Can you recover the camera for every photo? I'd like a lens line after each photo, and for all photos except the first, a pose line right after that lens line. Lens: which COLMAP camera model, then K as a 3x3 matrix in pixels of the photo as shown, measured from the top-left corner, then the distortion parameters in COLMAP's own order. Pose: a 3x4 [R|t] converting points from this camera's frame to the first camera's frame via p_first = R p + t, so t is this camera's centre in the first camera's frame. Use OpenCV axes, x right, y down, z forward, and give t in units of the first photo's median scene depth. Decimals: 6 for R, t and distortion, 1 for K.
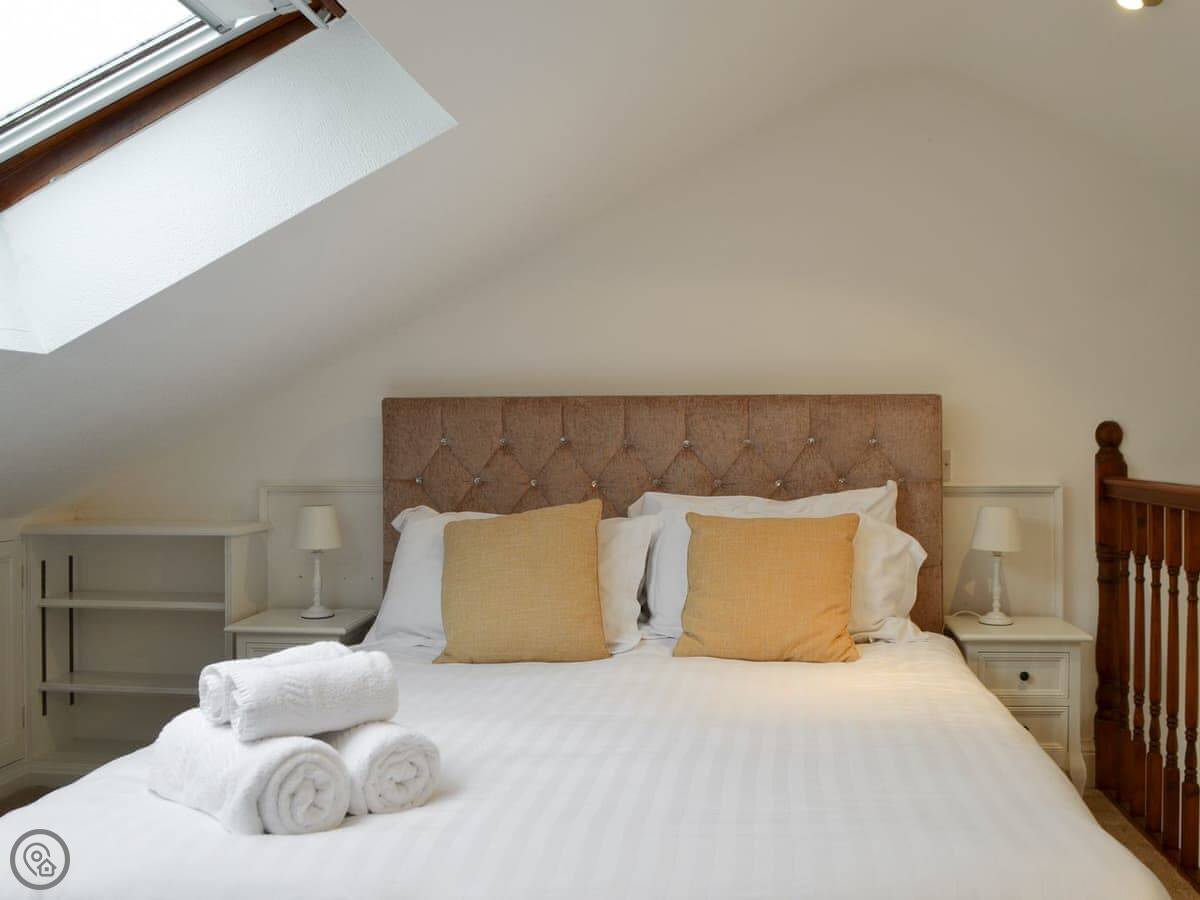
lens RADIAL K [[1201.6, 0, 600.0], [0, 1201.6, 450.0], [0, 0, 1]] dist [-0.069901, 0.011531]
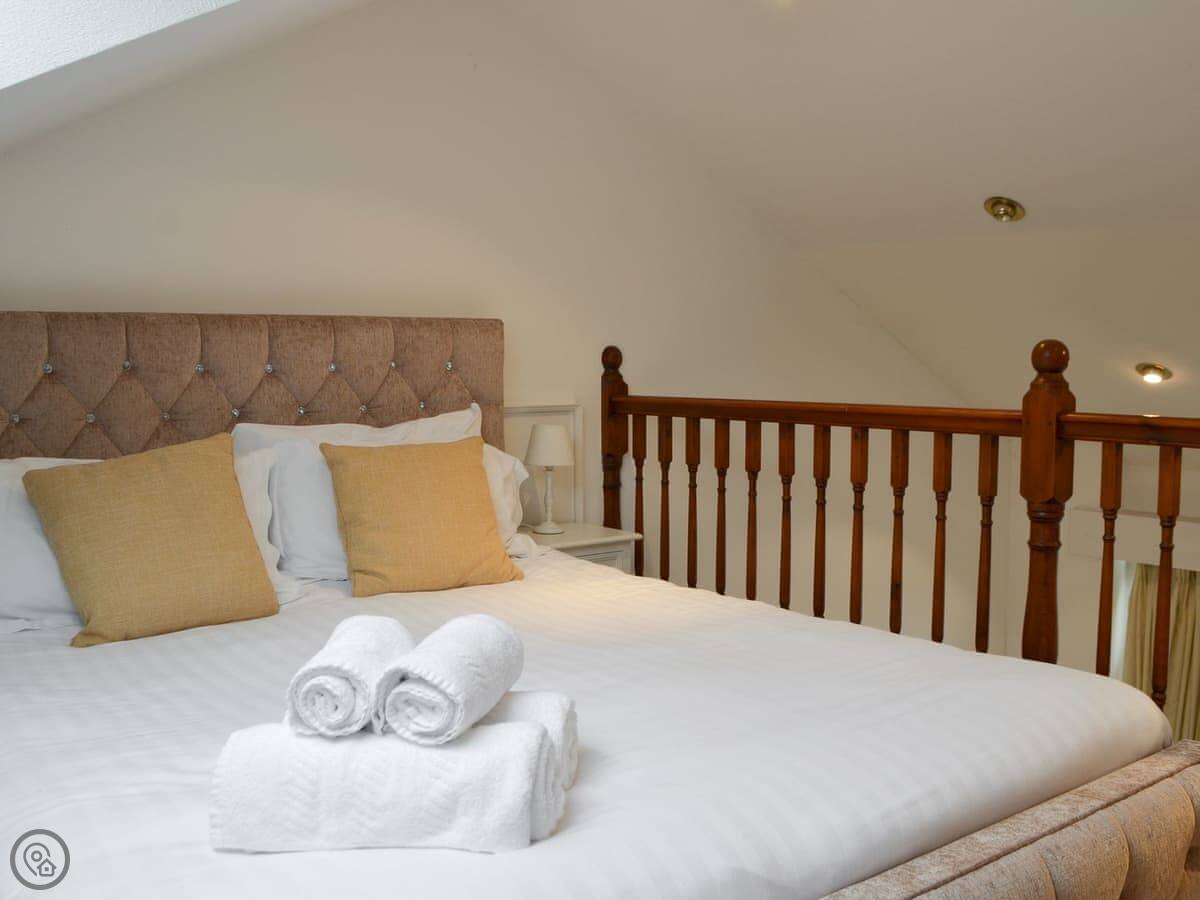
lens RADIAL K [[1201.6, 0, 600.0], [0, 1201.6, 450.0], [0, 0, 1]] dist [-0.069901, 0.011531]
pose [[0.722436, -0.052198, 0.689465, -0.374815], [0.009368, 0.997794, 0.065725, -0.000860], [-0.691374, -0.041024, 0.721331, 0.177695]]
